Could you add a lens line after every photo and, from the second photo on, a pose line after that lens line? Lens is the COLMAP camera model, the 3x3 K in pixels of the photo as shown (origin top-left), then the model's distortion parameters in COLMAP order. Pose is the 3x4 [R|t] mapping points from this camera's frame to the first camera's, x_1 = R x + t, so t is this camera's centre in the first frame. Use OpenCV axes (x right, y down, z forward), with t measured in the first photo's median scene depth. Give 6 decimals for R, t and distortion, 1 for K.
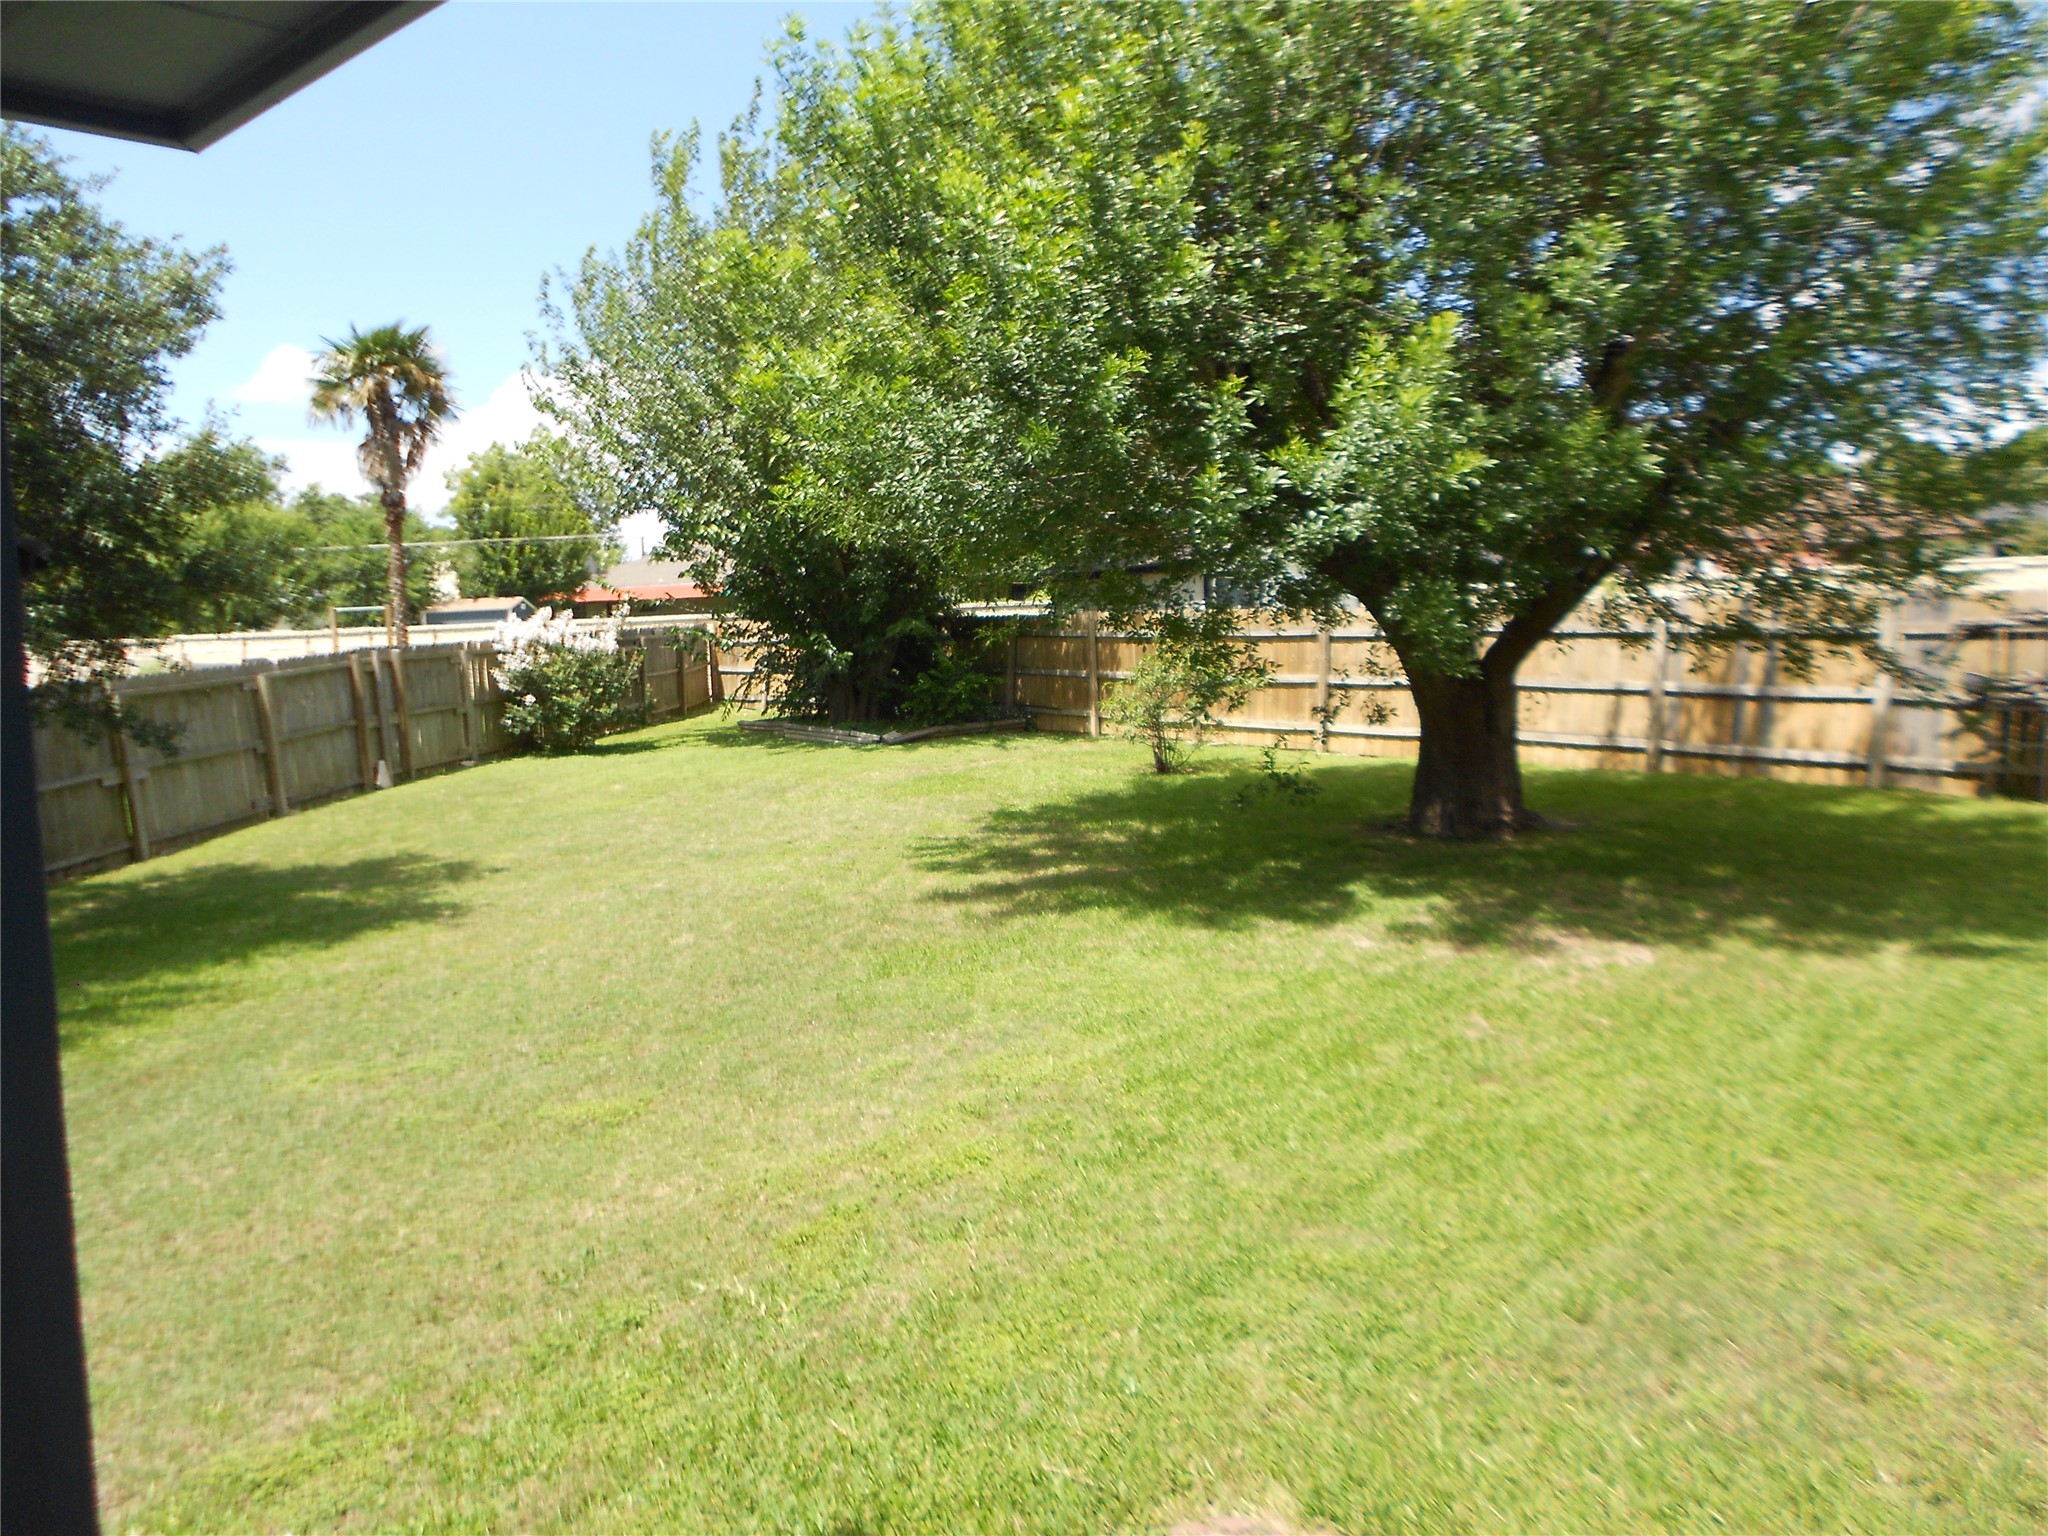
lens RADIAL K [[1566.9, 0, 1024.0], [0, 1566.9, 768.0], [0, 0, 1]] dist [0.001019, -0.005239]
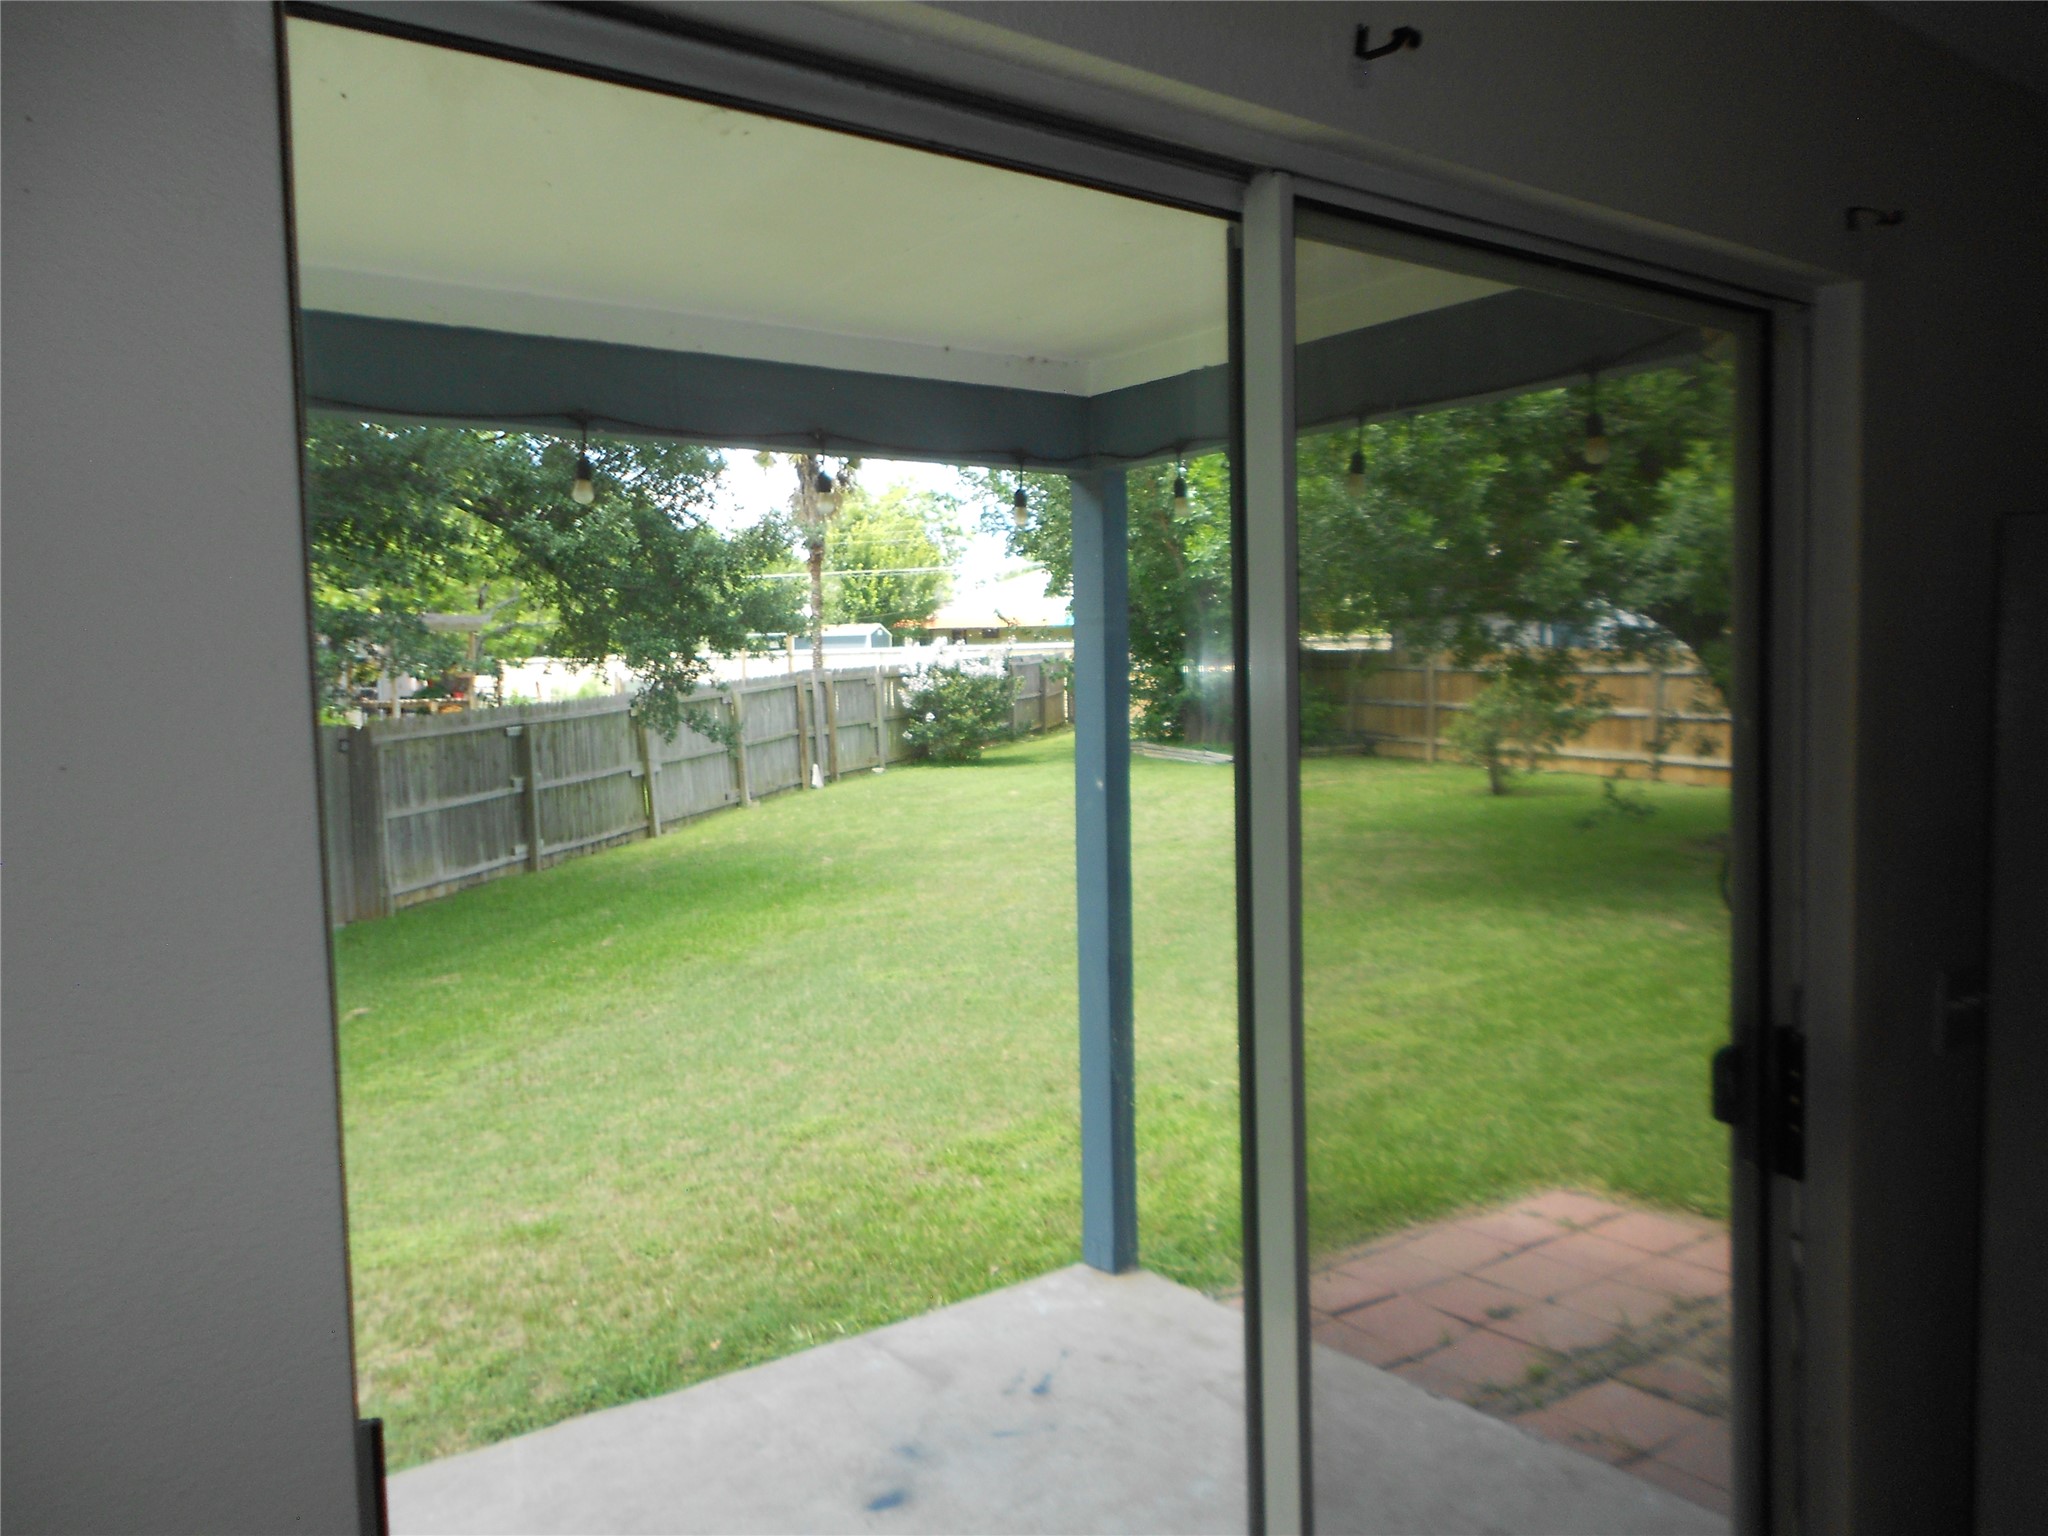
lens RADIAL K [[1583.2, 0, 1001.8], [0, 1583.2, 762.8], [0, 0, 1]] dist [-0.007302, 0.030379]
pose [[0.978464, 0.029168, -0.204345, -0.024560], [-0.033435, 0.999288, -0.017461, 0.010471], [0.203690, 0.023917, 0.978743, -0.154513]]
